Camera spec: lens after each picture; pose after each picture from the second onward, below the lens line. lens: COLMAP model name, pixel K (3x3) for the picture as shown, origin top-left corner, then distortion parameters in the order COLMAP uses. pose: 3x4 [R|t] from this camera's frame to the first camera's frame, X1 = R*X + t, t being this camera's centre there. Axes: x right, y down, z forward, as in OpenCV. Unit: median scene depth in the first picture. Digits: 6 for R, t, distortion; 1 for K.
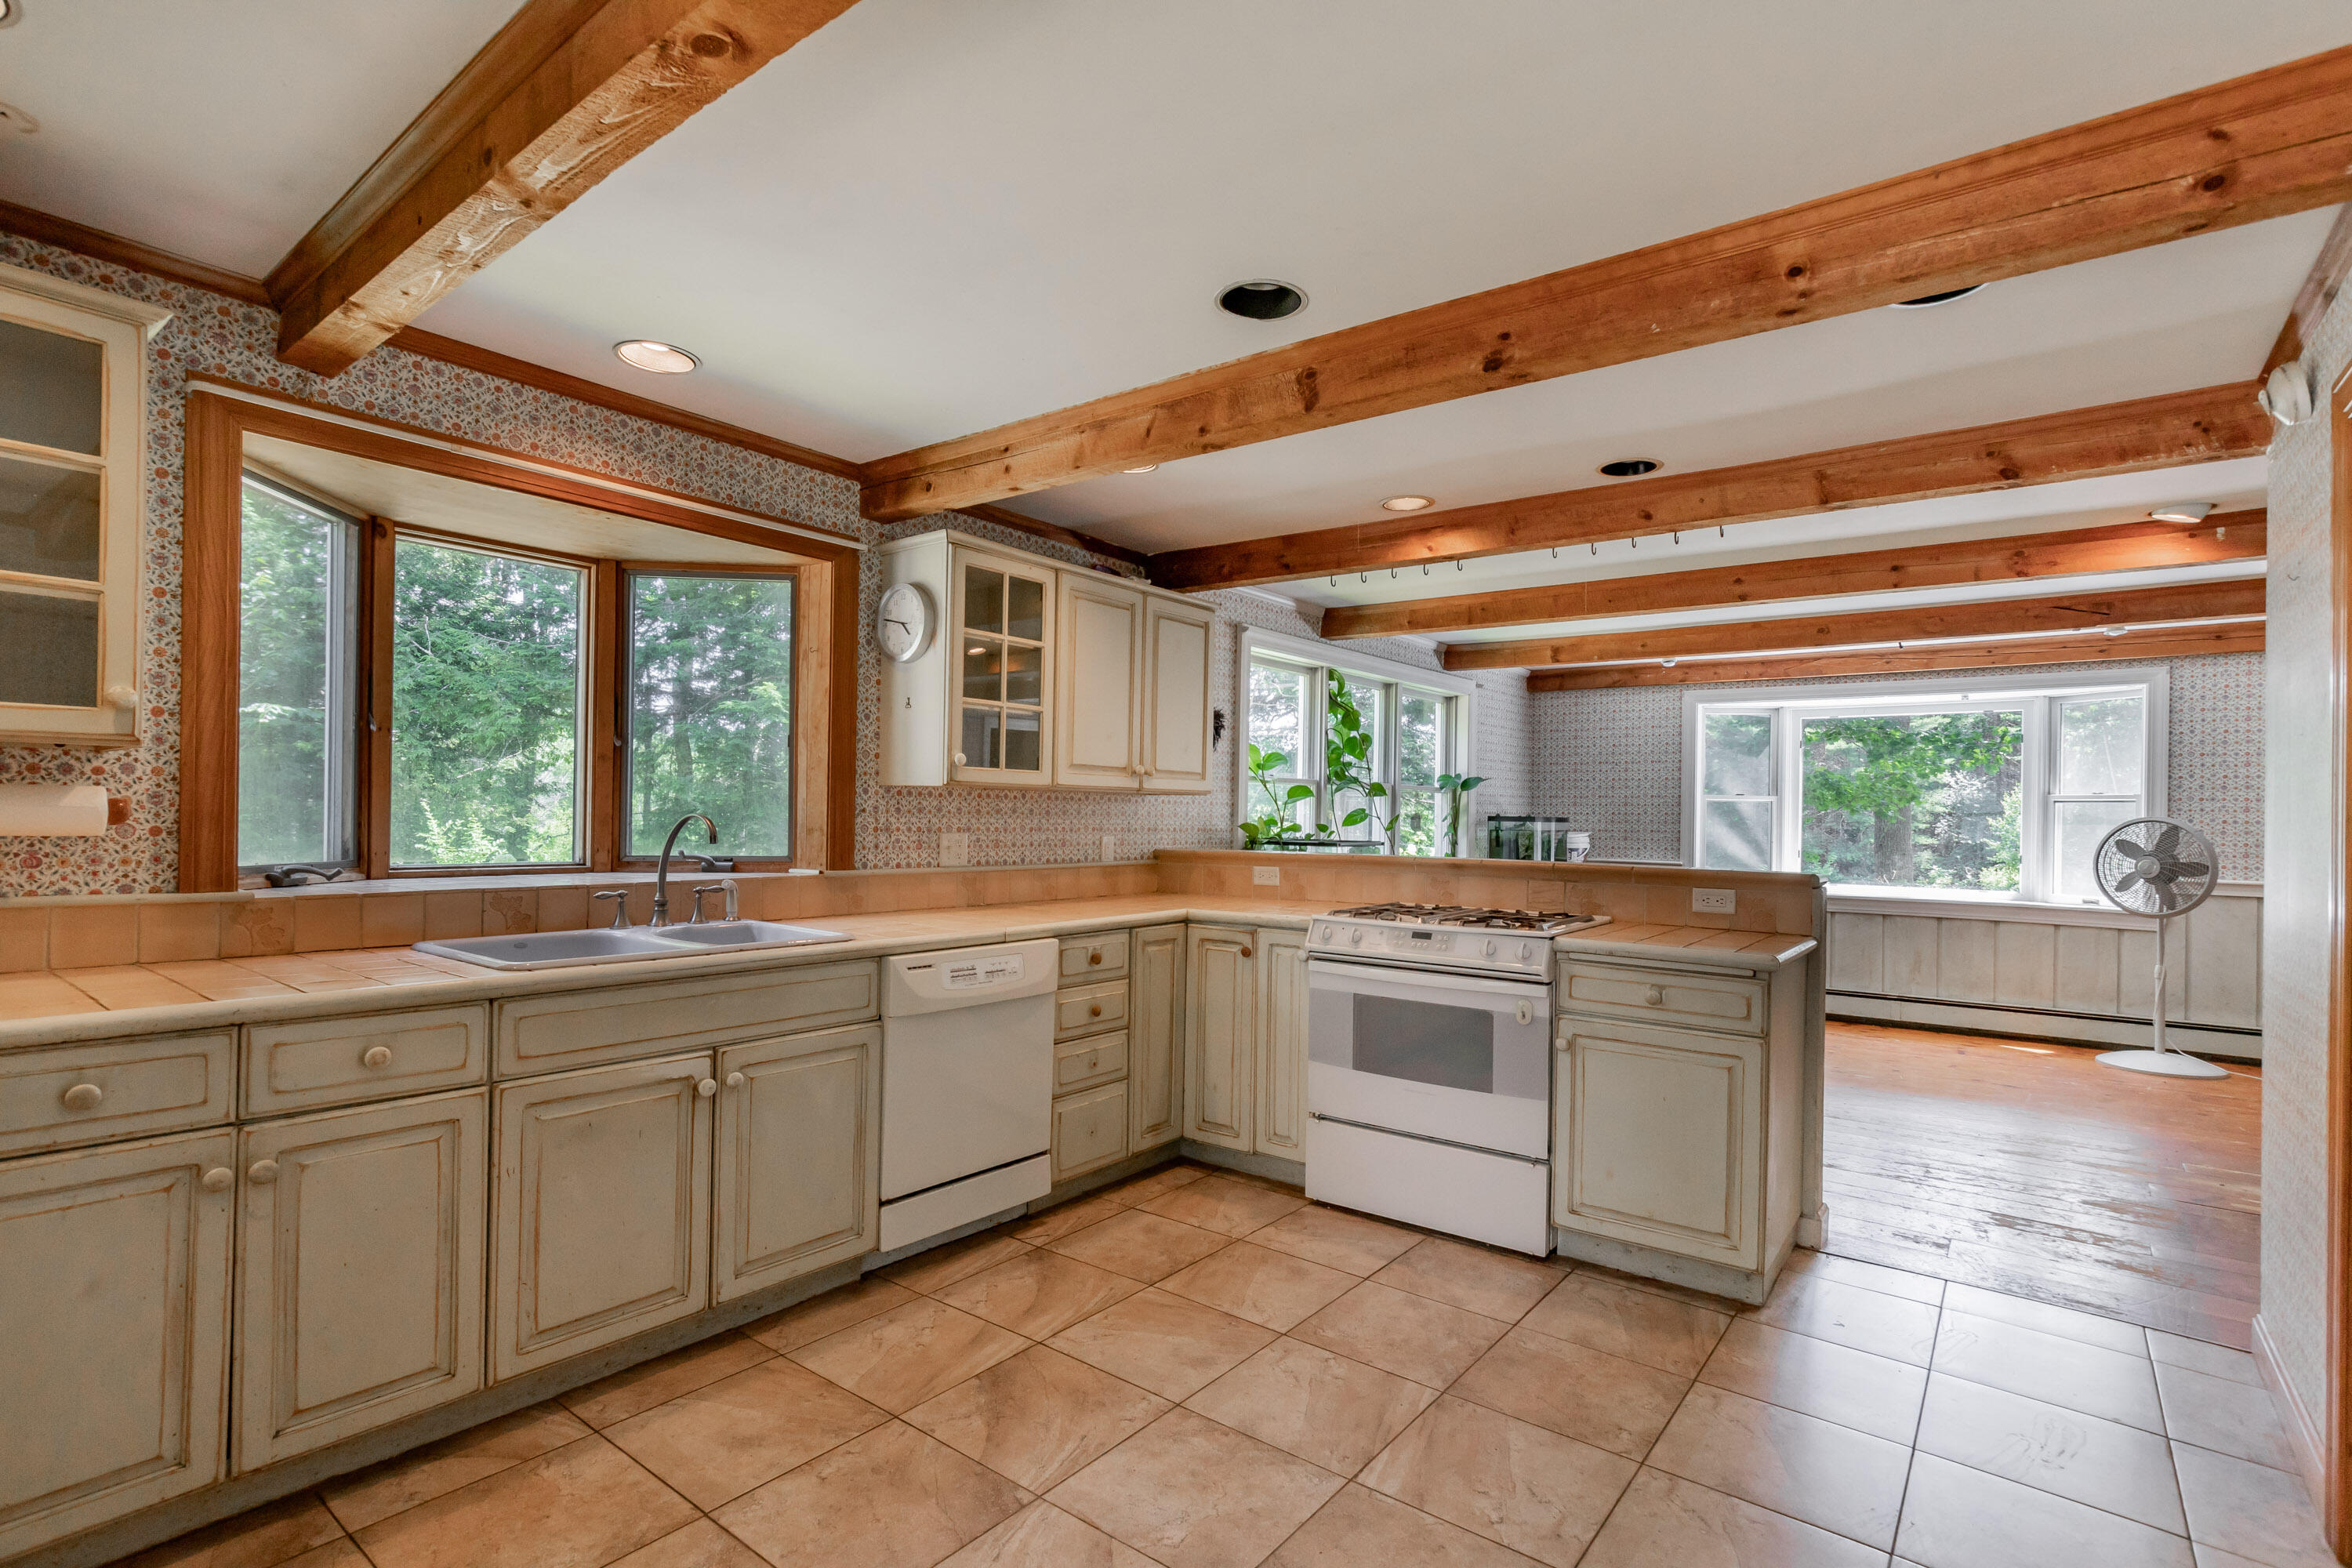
lens RADIAL K [[1105.8, 0, 1176.5], [0, 1105.8, 806.4], [0, 0, 1]] dist [0.004150, -0.002817]
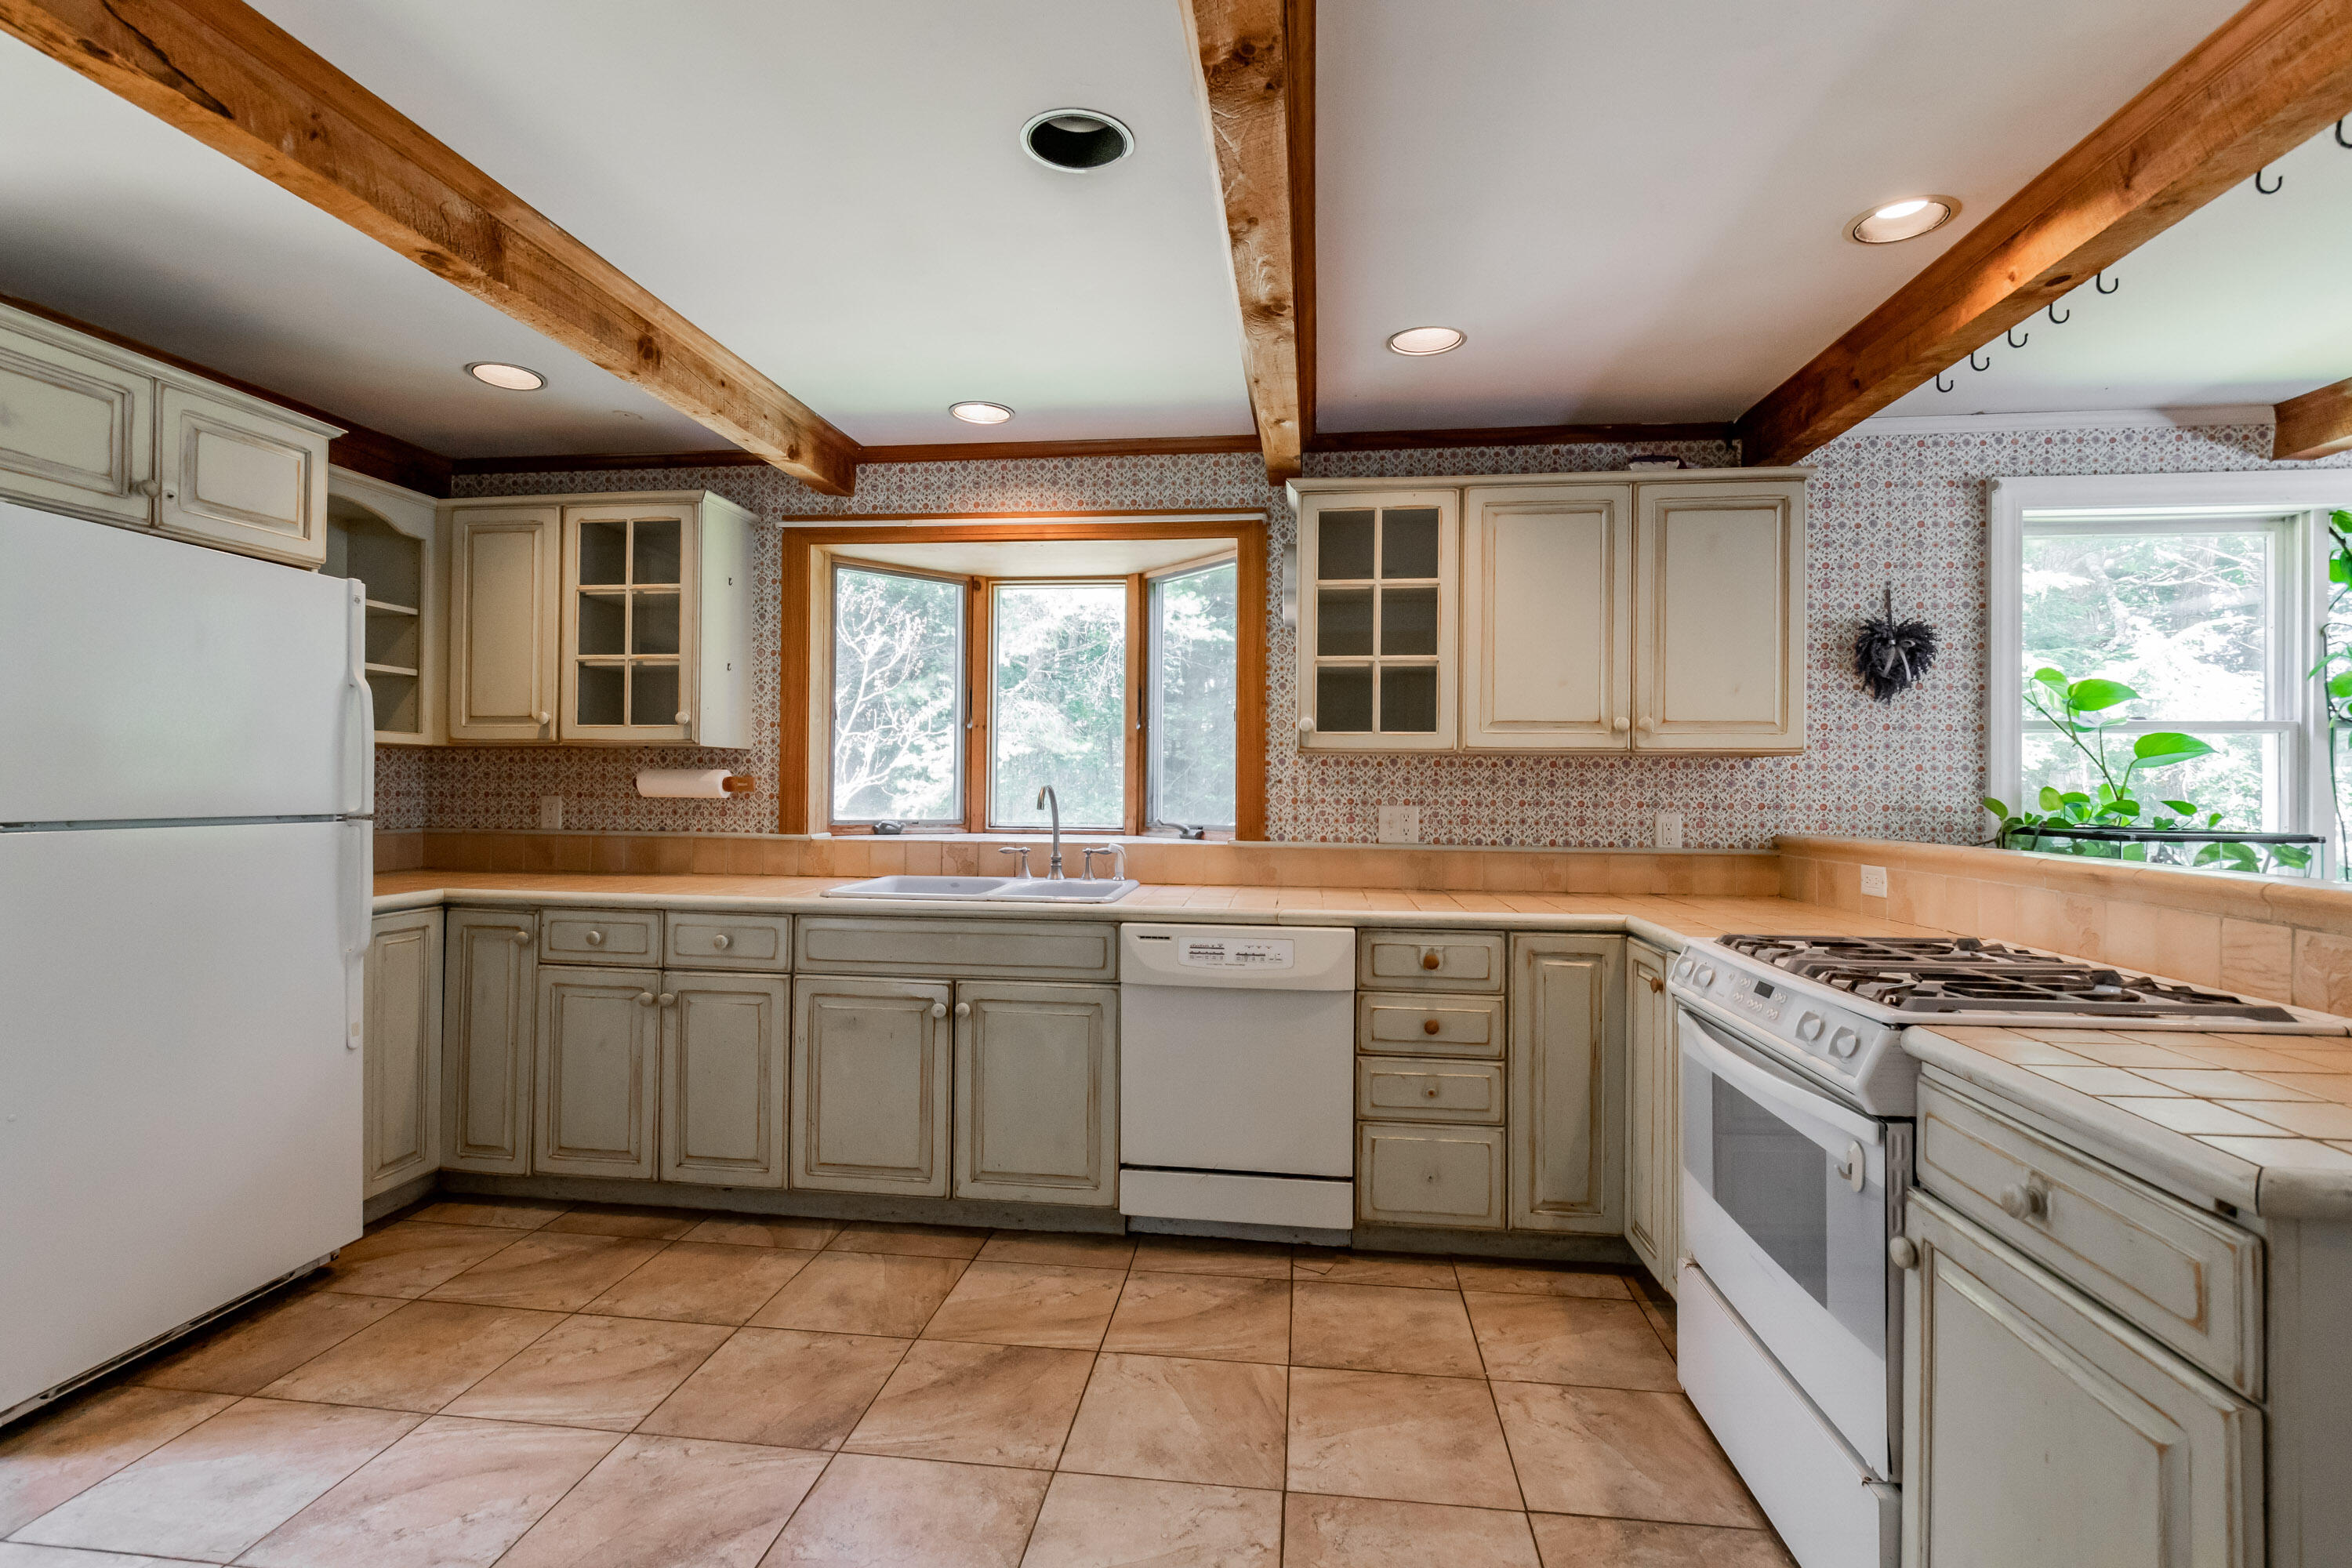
lens RADIAL K [[1105.8, 0, 1172.7], [0, 1105.8, 769.1], [0, 0, 1]] dist [0.004150, -0.002817]
pose [[0.513864, -0.021775, -0.857595, 0.601051], [0.006107, 0.999745, -0.021726, 0.015651], [0.857850, 0.005927, 0.513866, 0.485633]]
